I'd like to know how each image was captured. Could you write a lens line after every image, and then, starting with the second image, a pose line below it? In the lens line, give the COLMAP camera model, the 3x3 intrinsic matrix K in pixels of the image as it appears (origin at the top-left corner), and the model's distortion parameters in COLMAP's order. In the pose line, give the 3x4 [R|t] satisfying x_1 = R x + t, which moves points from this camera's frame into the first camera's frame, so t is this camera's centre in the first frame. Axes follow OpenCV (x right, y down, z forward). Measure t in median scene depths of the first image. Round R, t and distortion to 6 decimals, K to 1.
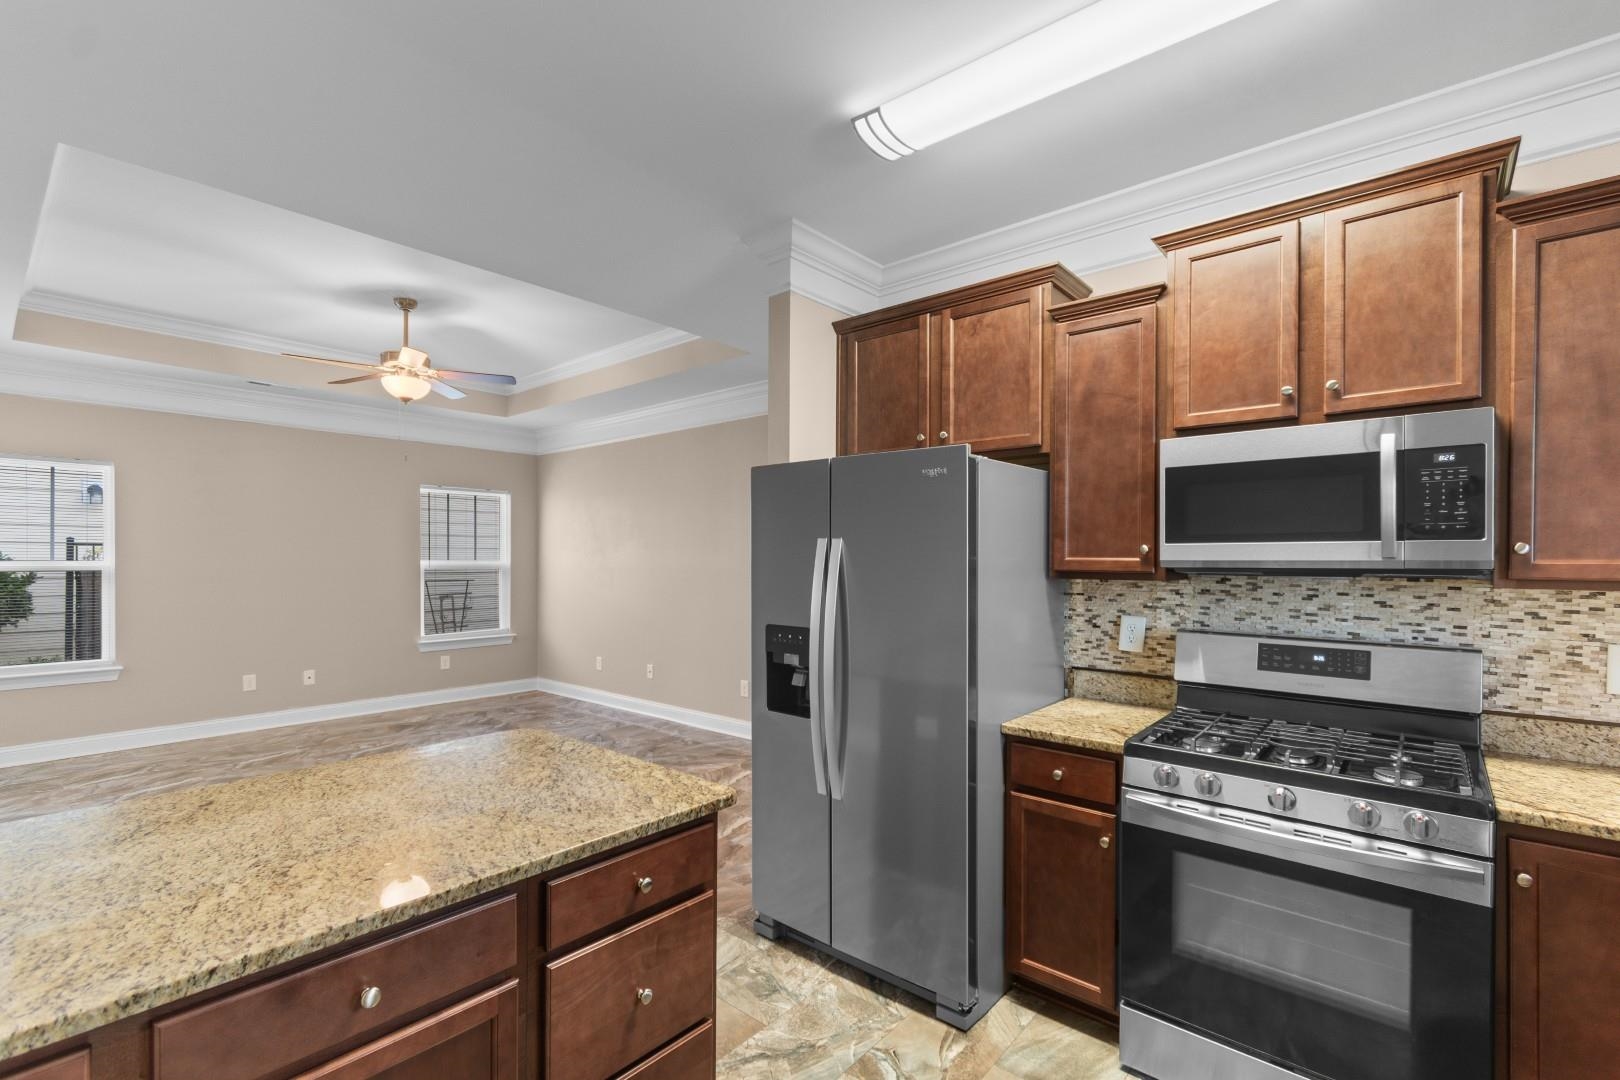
lens RADIAL K [[719.2, 0, 810.7], [0, 719.2, 559.6], [0, 0, 1]] dist [0.003023, -0.000440]
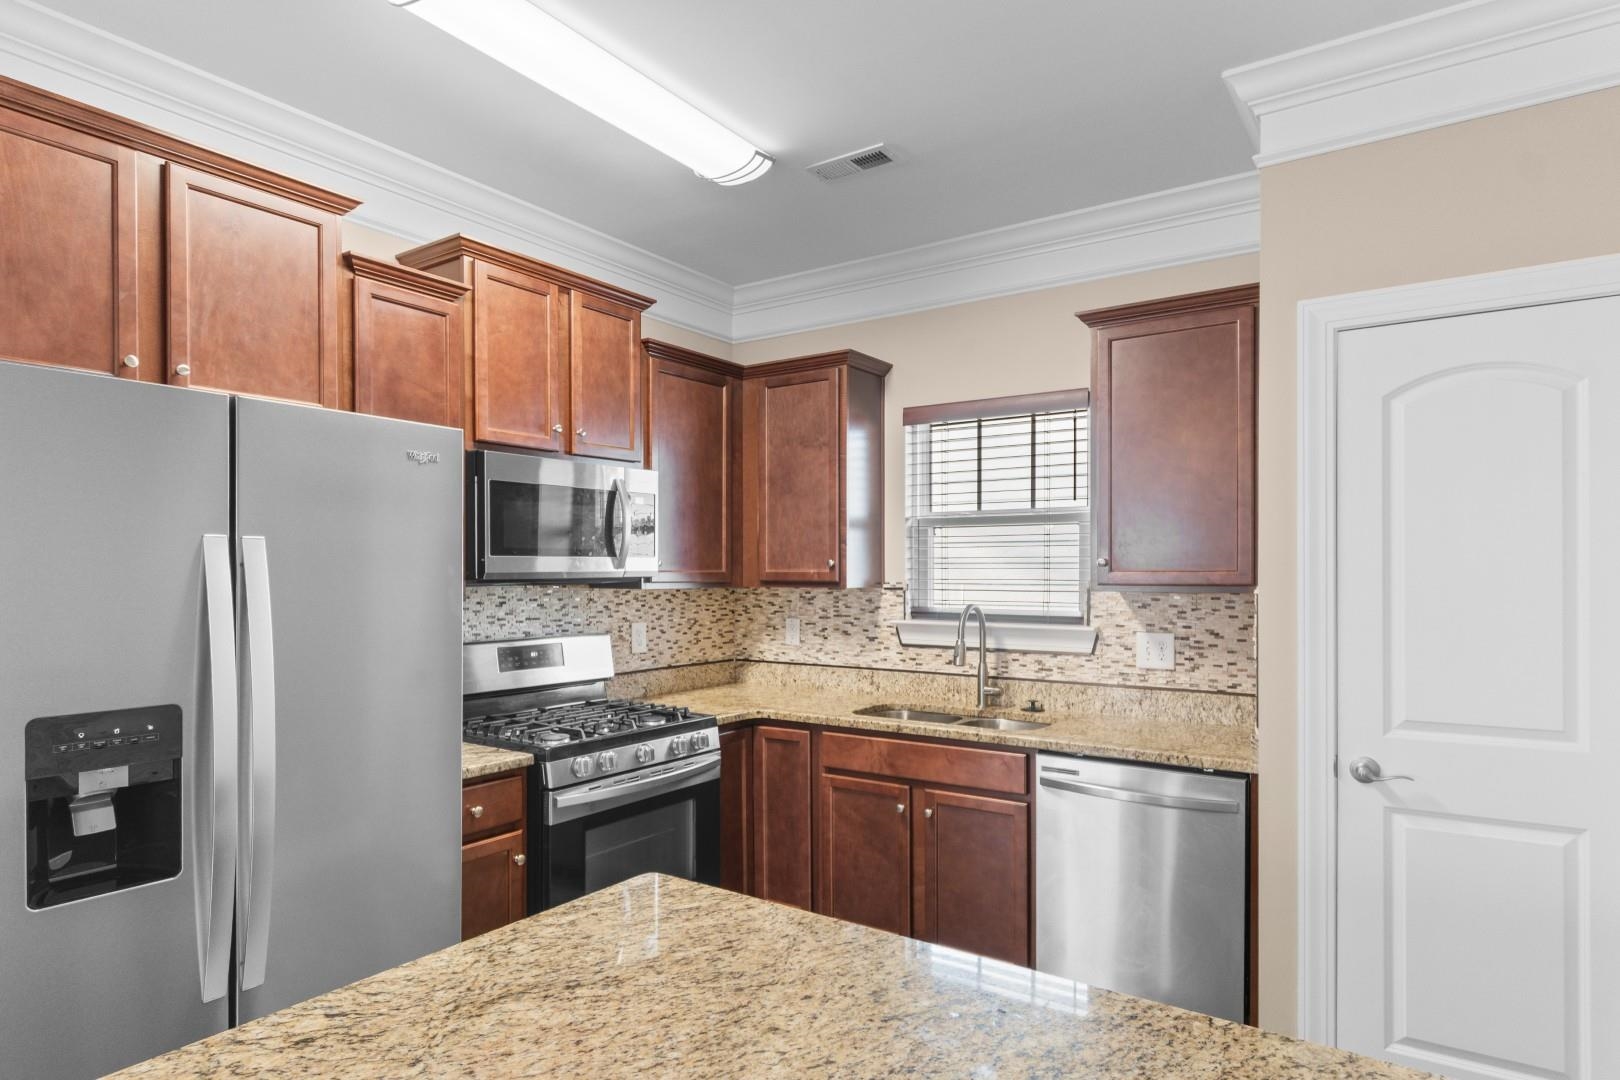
lens RADIAL K [[906.2, 0, 810.2], [0, 906.2, 578.1], [0, 0, 1]] dist [0.008497, -0.007322]
pose [[-0.104068, -0.011809, 0.994500, -0.741361], [0.002174, 0.999924, 0.012101, -0.004586], [-0.994568, 0.003422, -0.104034, 0.633342]]
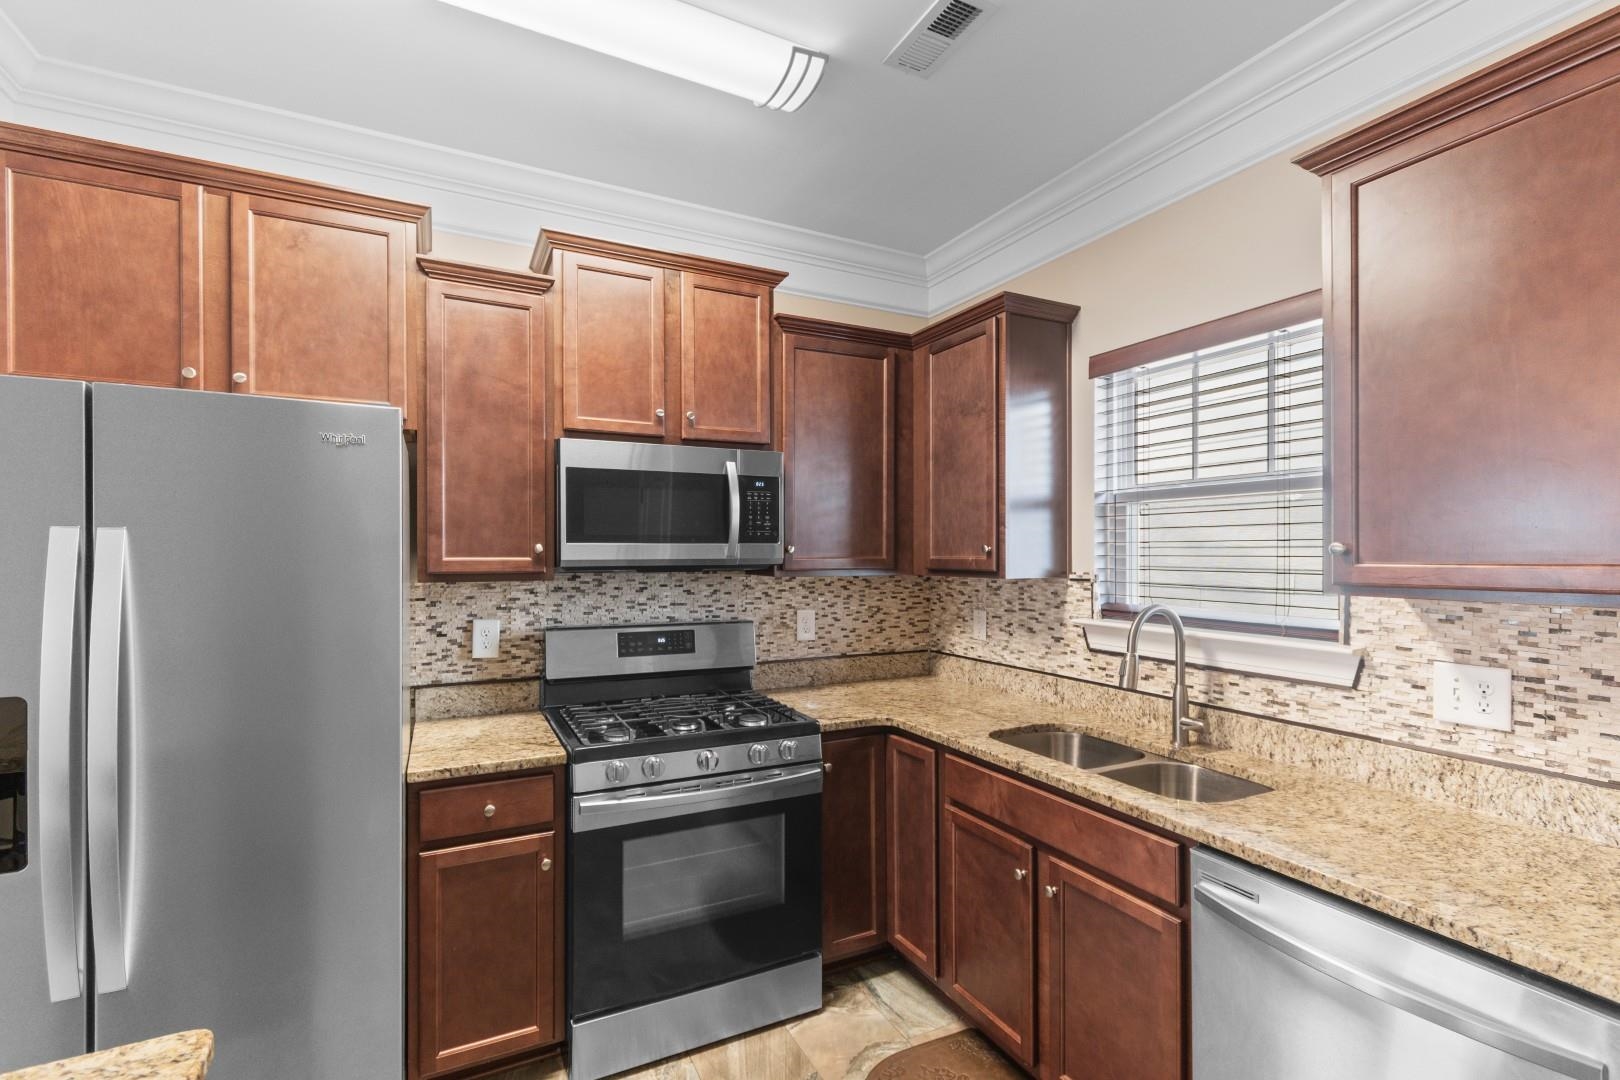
lens RADIAL K [[719.2, 0, 813.3], [0, 719.2, 552.1], [0, 0, 1]] dist [0.003023, -0.000440]
pose [[0.383007, -0.003422, 0.923739, -0.271305], [0.003332, 0.999992, 0.002323, -0.010131], [-0.923739, 0.002188, 0.383016, 0.277948]]
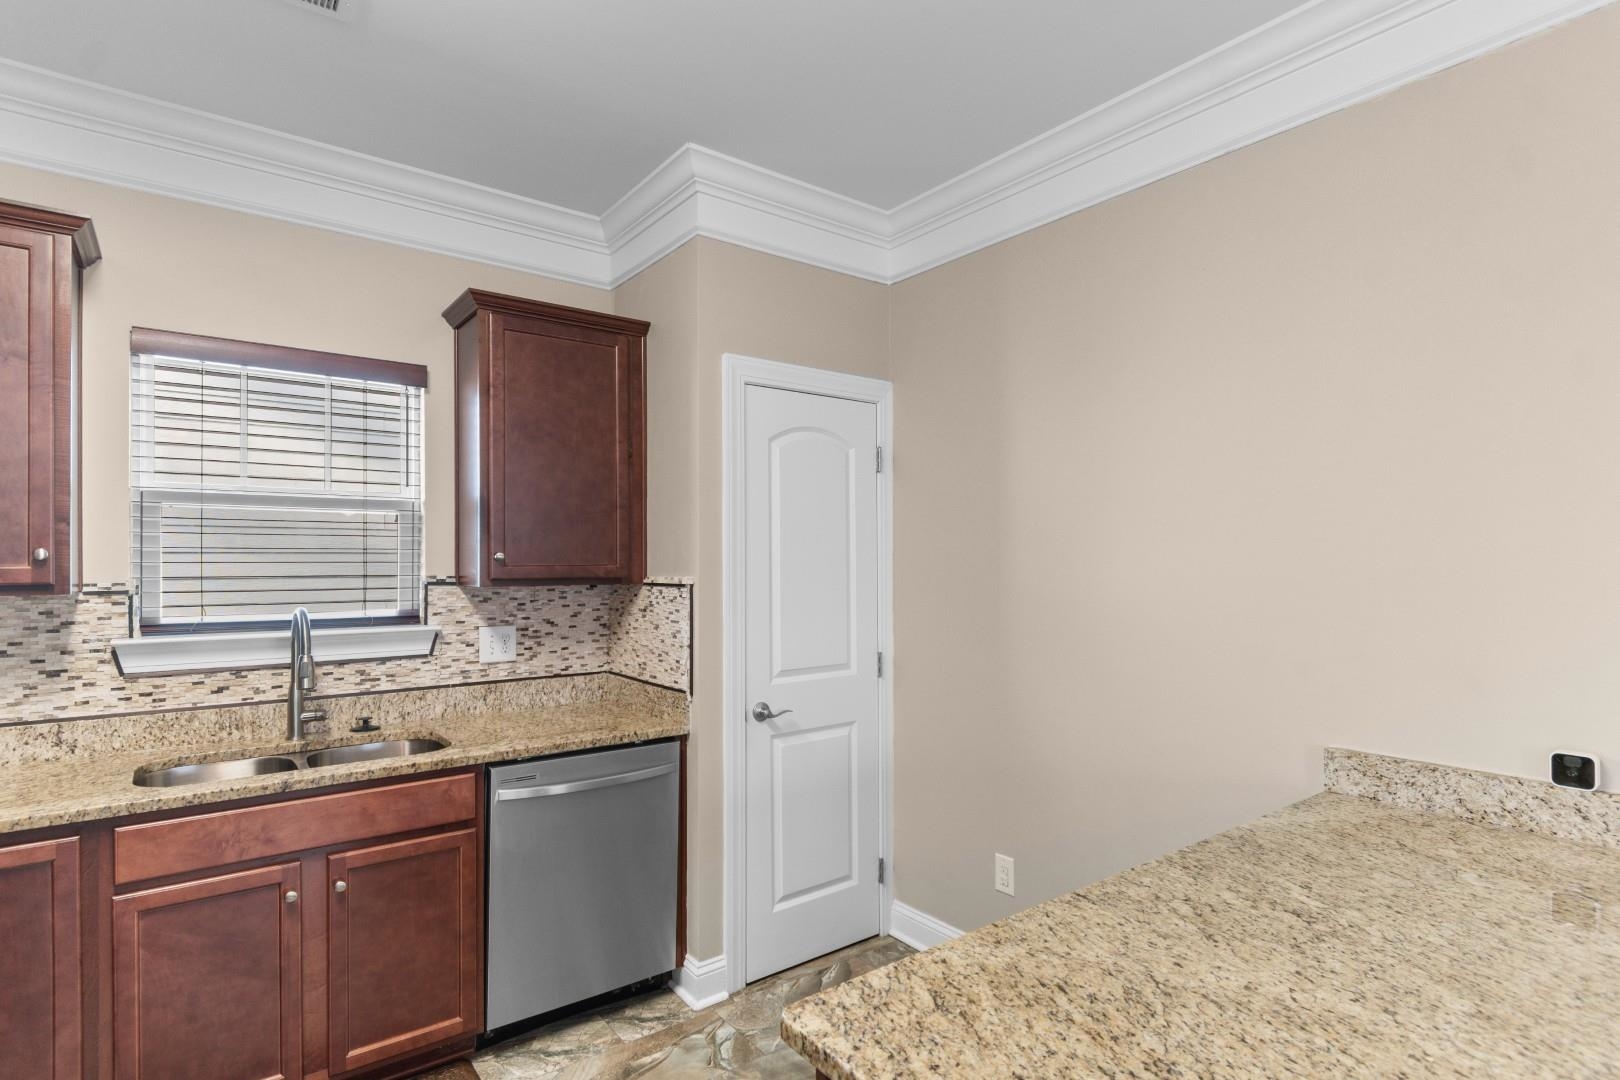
lens RADIAL K [[823.4, 0, 809.8], [0, 823.4, 560.5], [0, 0, 1]] dist [0.007998, -0.005449]
pose [[-0.976543, -0.004608, 0.215271, -0.173324], [-0.003678, 0.999982, 0.004721, -0.011437], [-0.215289, 0.003819, -0.976543, 1.085422]]
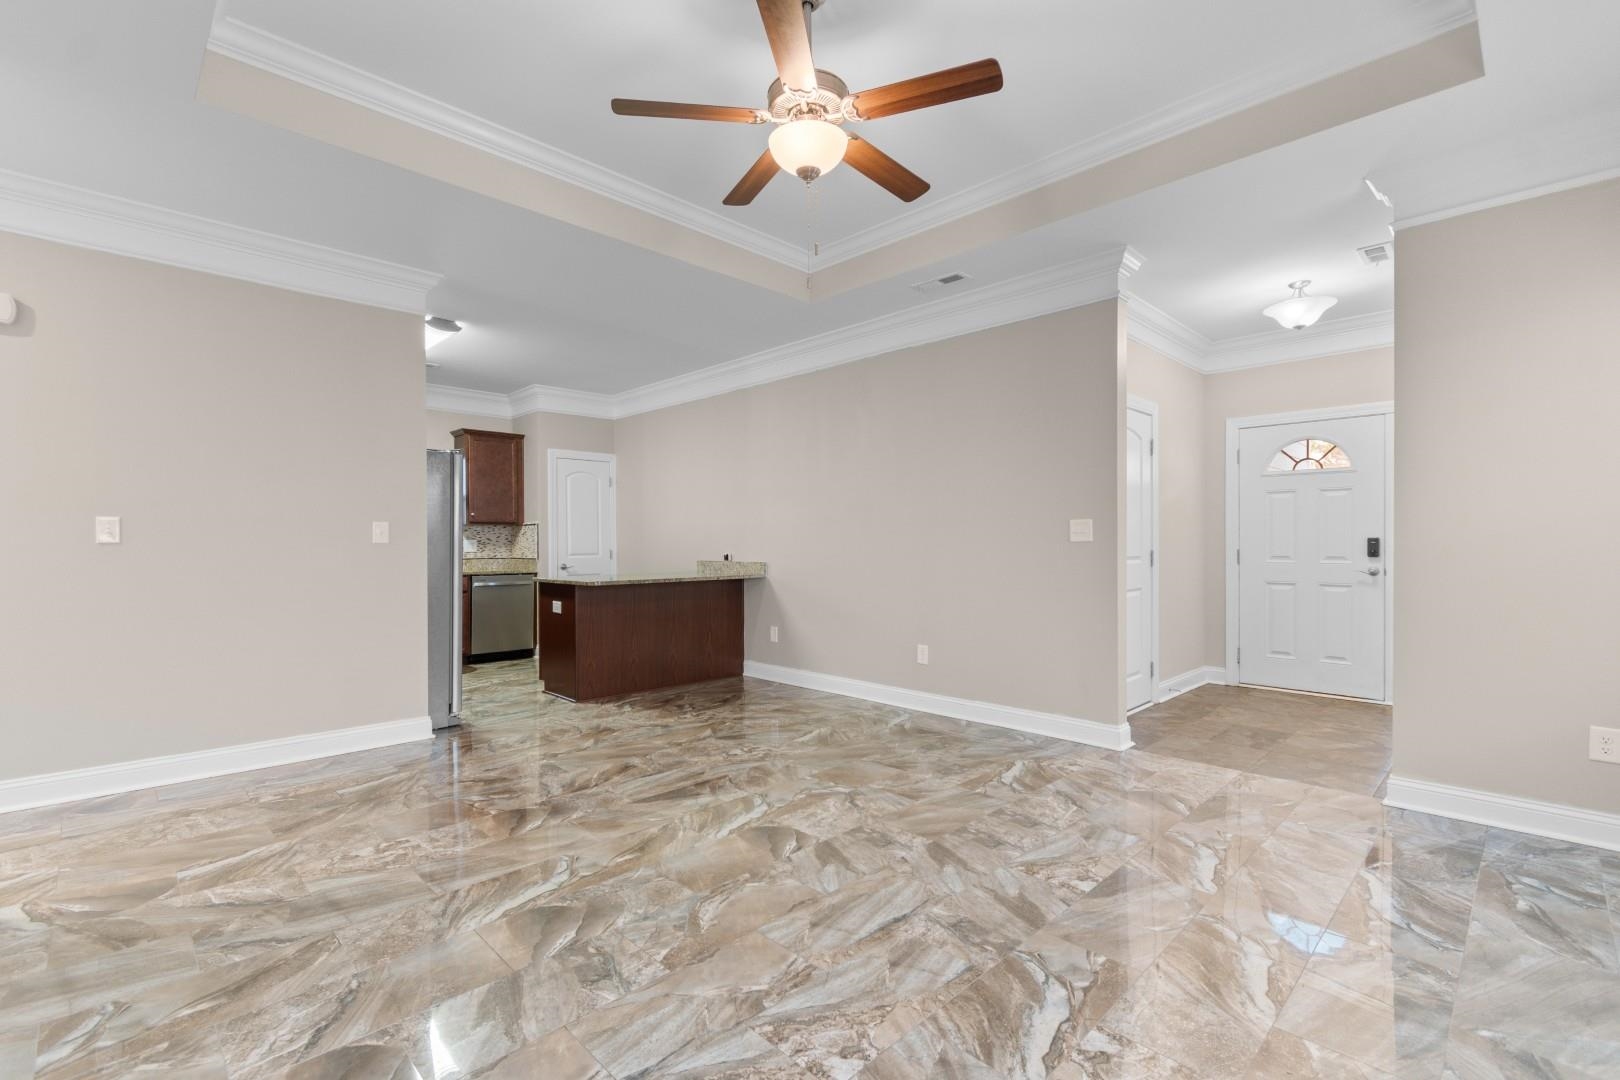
lens RADIAL K [[719.2, 0, 813.2], [0, 719.2, 546.7], [0, 0, 1]] dist [0.003023, -0.000440]
pose [[-0.996993, -0.001110, 0.077480, -1.162882], [-0.000457, 0.999964, 0.008443, 0.097853], [-0.077487, 0.008382, -0.996958, 2.950589]]
